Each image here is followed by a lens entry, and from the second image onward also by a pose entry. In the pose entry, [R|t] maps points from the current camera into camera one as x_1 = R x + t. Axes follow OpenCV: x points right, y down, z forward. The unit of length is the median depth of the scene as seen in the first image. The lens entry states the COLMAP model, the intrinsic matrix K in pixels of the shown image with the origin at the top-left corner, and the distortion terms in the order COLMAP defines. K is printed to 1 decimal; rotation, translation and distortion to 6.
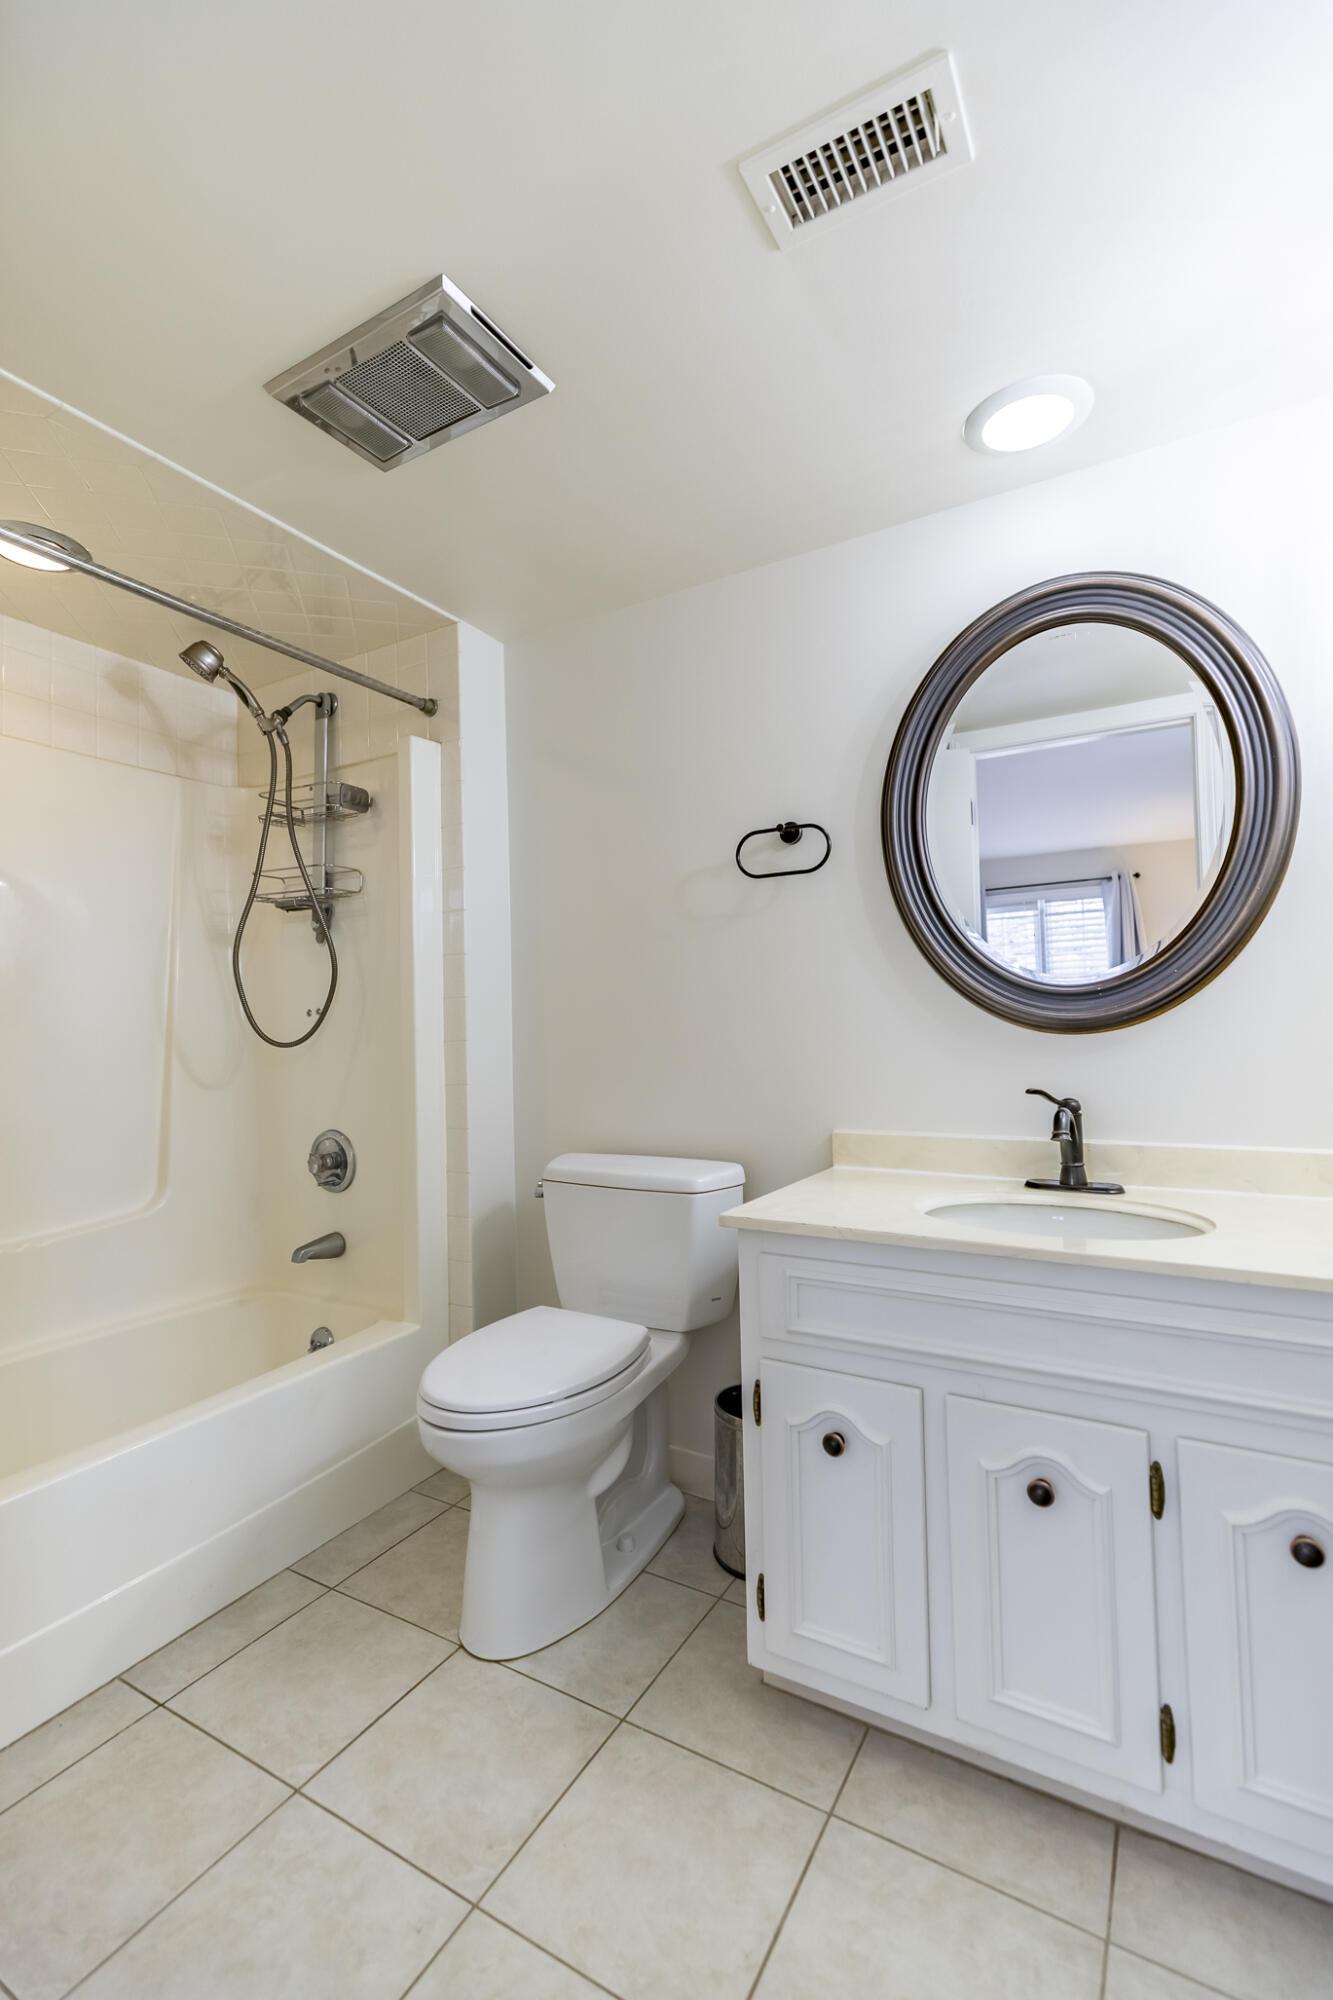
lens RADIAL K [[878.3, 0, 666.5], [0, 878.3, 1000.0], [0, 0, 1]] dist [0.001885, 0.000502]
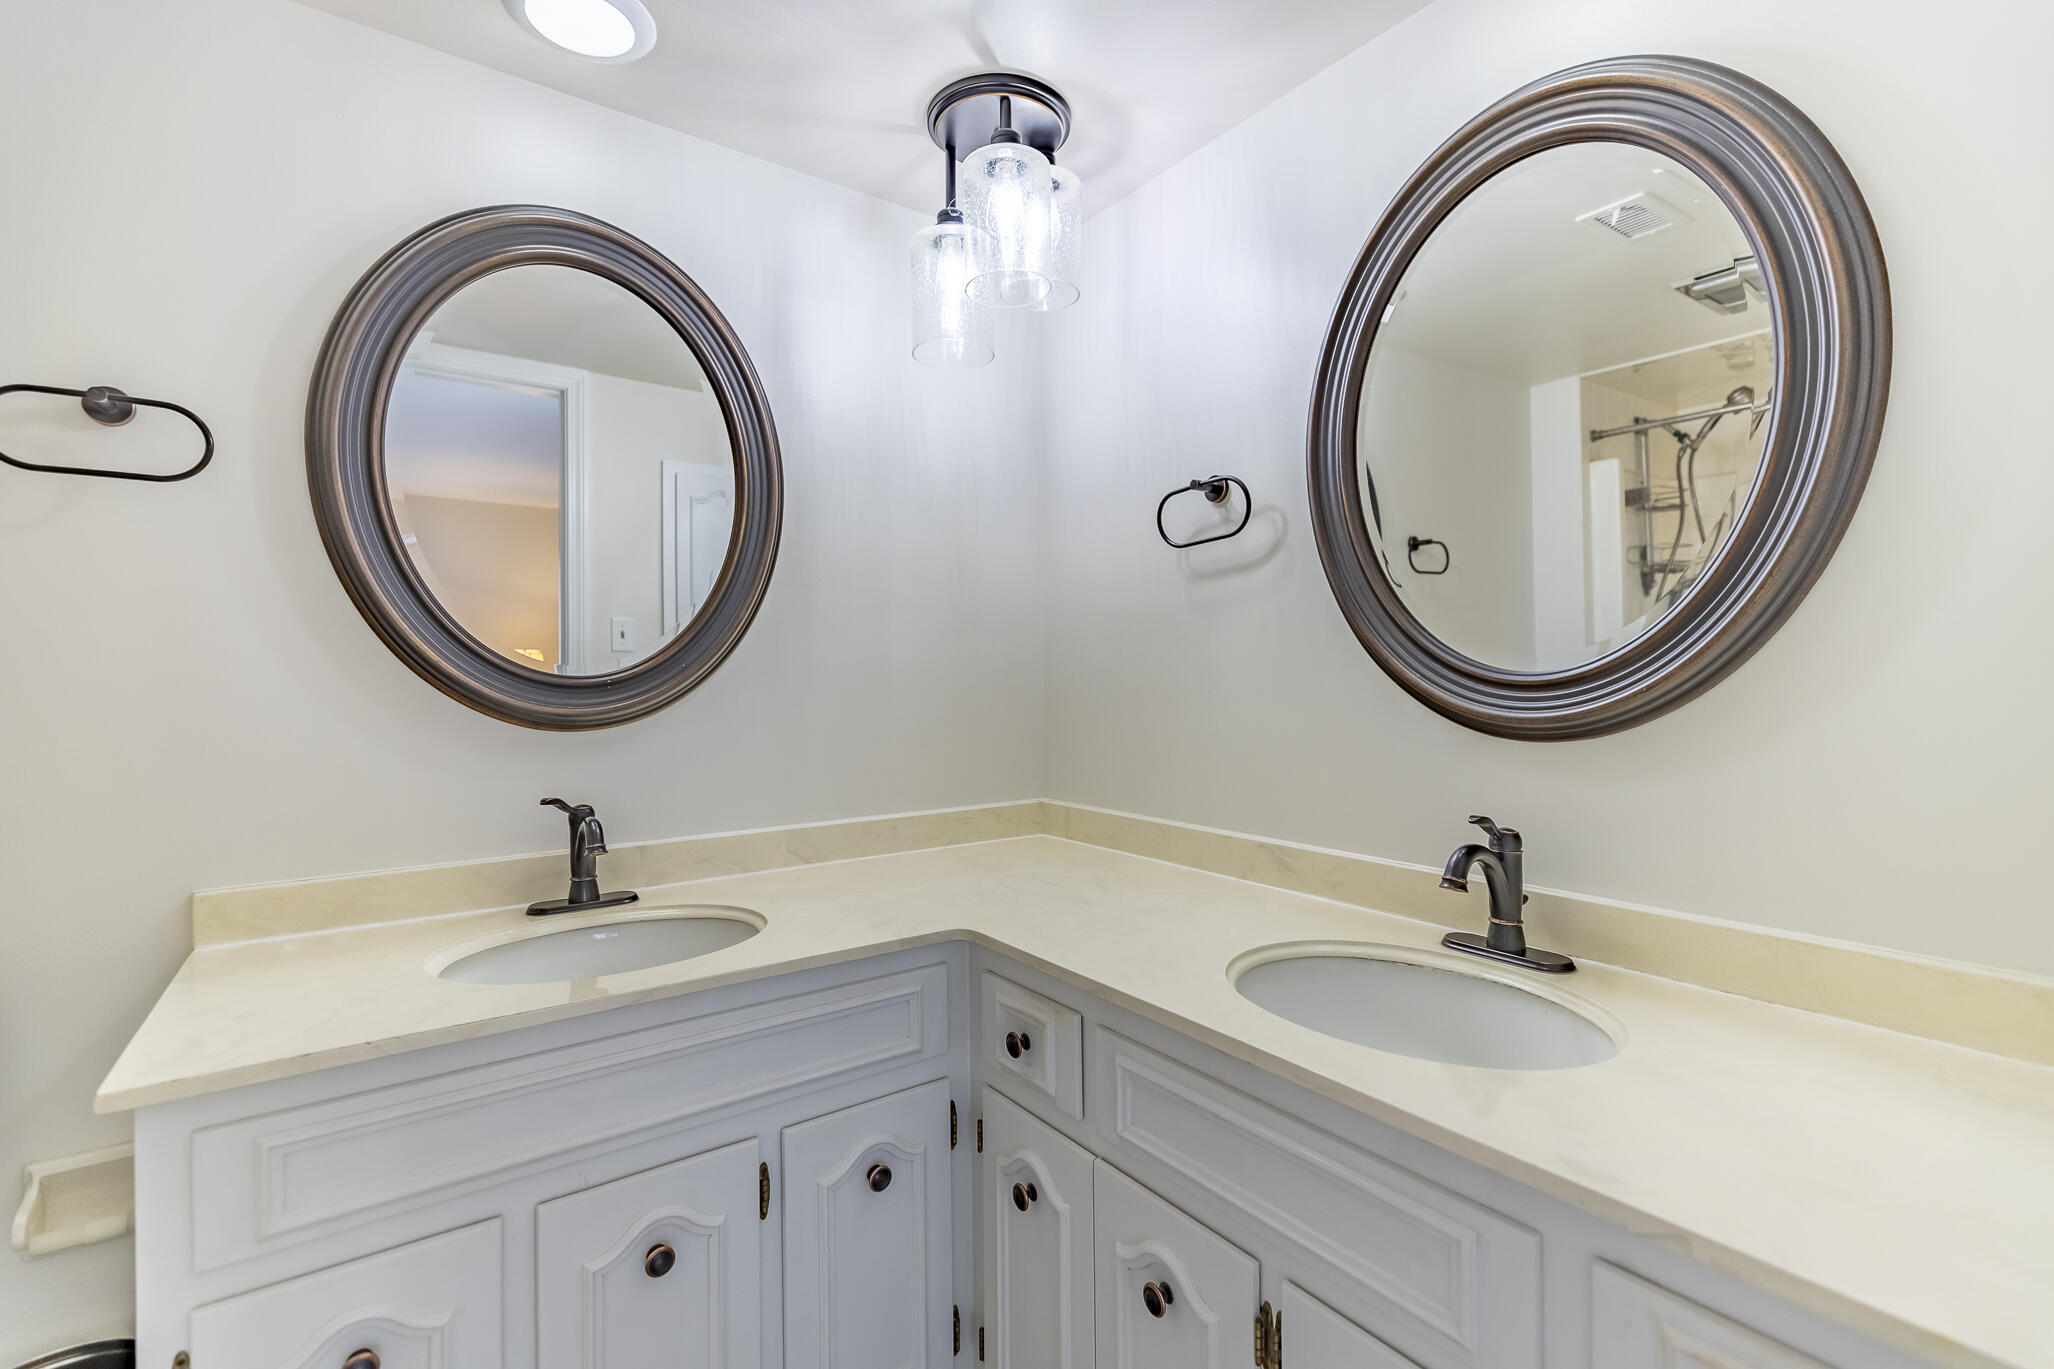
lens RADIAL K [[972.1, 0, 1027.7], [0, 972.1, 667.9], [0, 0, 1]] dist [-0.082141, 0.043792]
pose [[0.430379, 0.008202, 0.902611, -0.193949], [0.003040, 0.999940, -0.010536, -0.006262], [-0.902643, 0.007279, 0.430328, 0.208124]]
